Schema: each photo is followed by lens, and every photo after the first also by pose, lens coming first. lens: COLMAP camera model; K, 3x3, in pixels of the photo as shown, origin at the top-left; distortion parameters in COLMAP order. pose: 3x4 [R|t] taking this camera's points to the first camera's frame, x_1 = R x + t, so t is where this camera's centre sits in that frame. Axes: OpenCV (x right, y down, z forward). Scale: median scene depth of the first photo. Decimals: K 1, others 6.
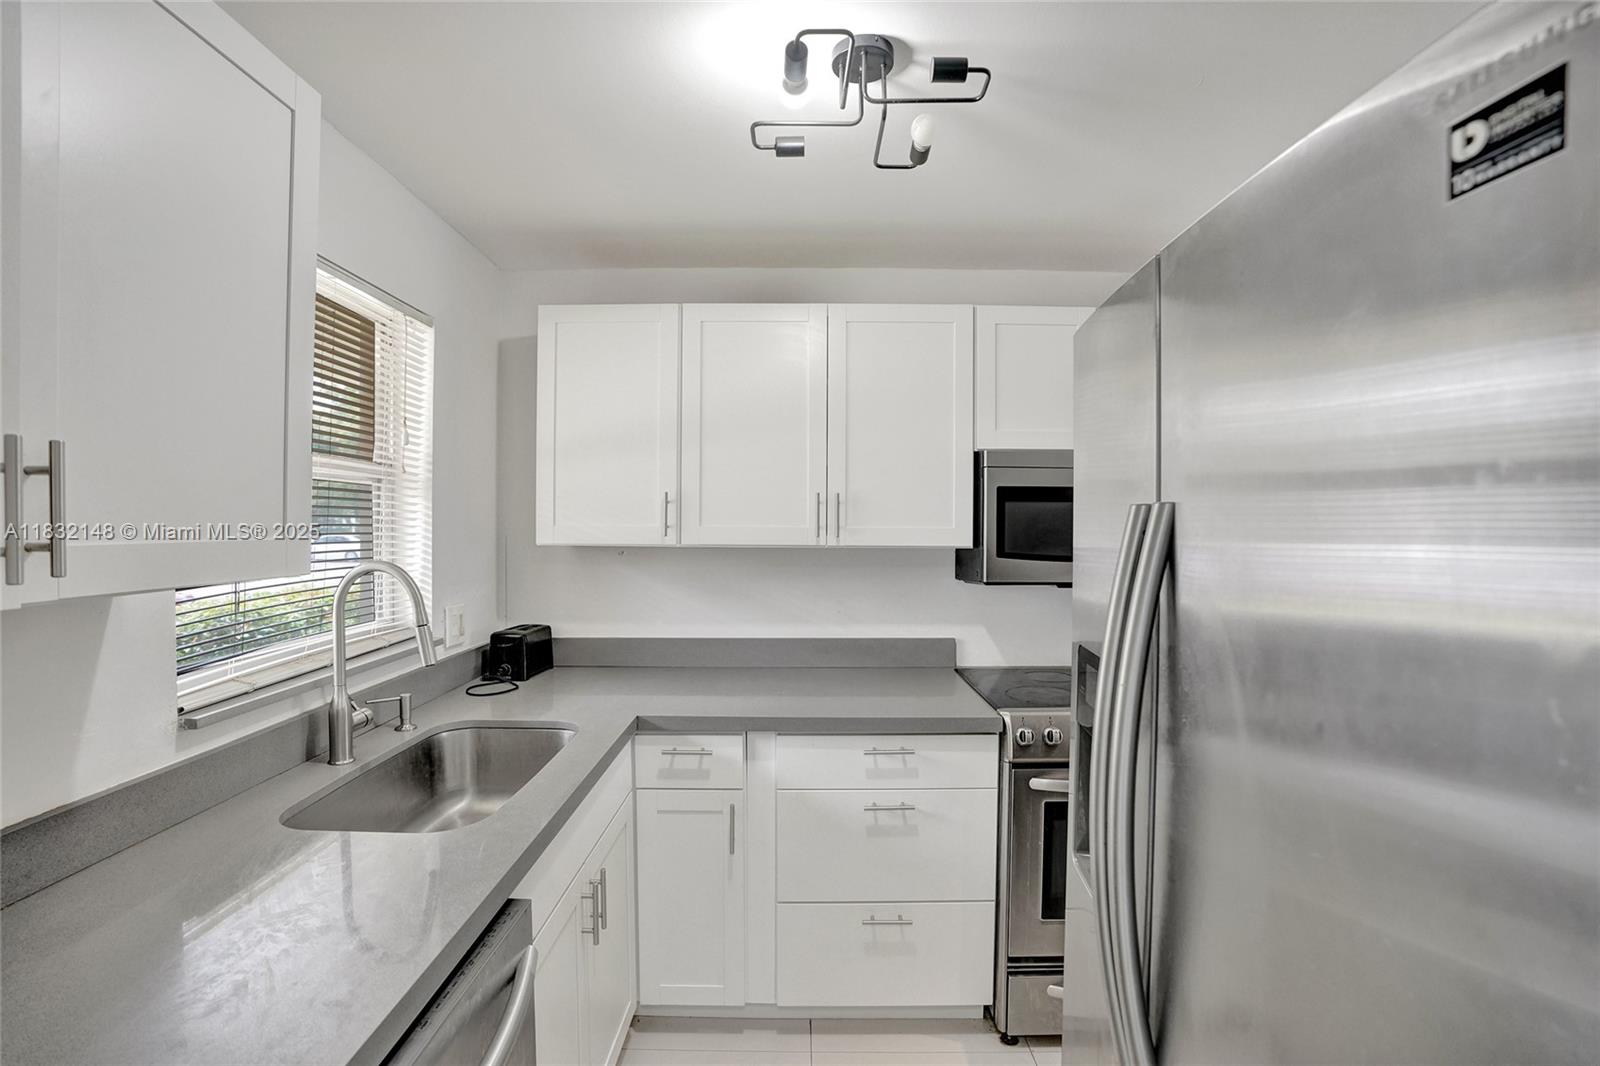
lens RADIAL K [[743.8, 0, 797.5], [0, 743.8, 534.5], [0, 0, 1]] dist [-0.068694, 0.029174]
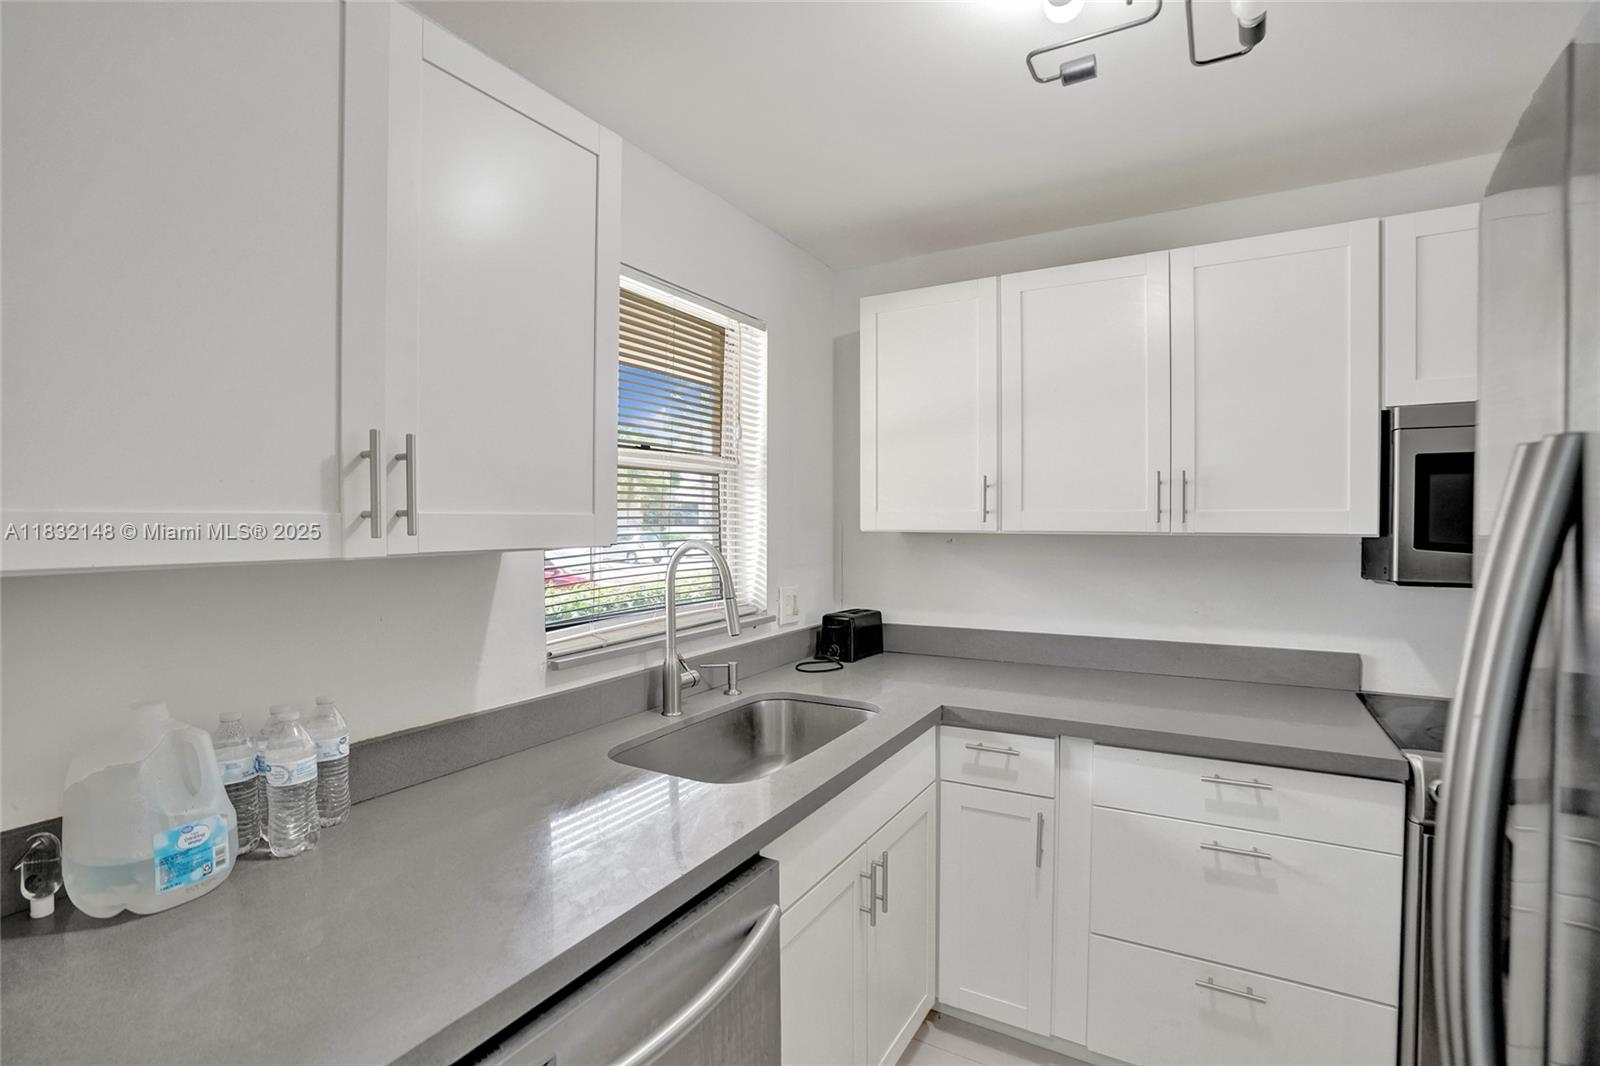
lens RADIAL K [[747.4, 0, 797.8], [0, 747.4, 536.9], [0, 0, 1]] dist [-0.070102, 0.032778]
pose [[0.866344, 0.005978, -0.499413, 0.102665], [-0.003350, 0.999975, 0.006157, 0.018187], [0.499437, -0.003661, 0.866342, 0.058084]]
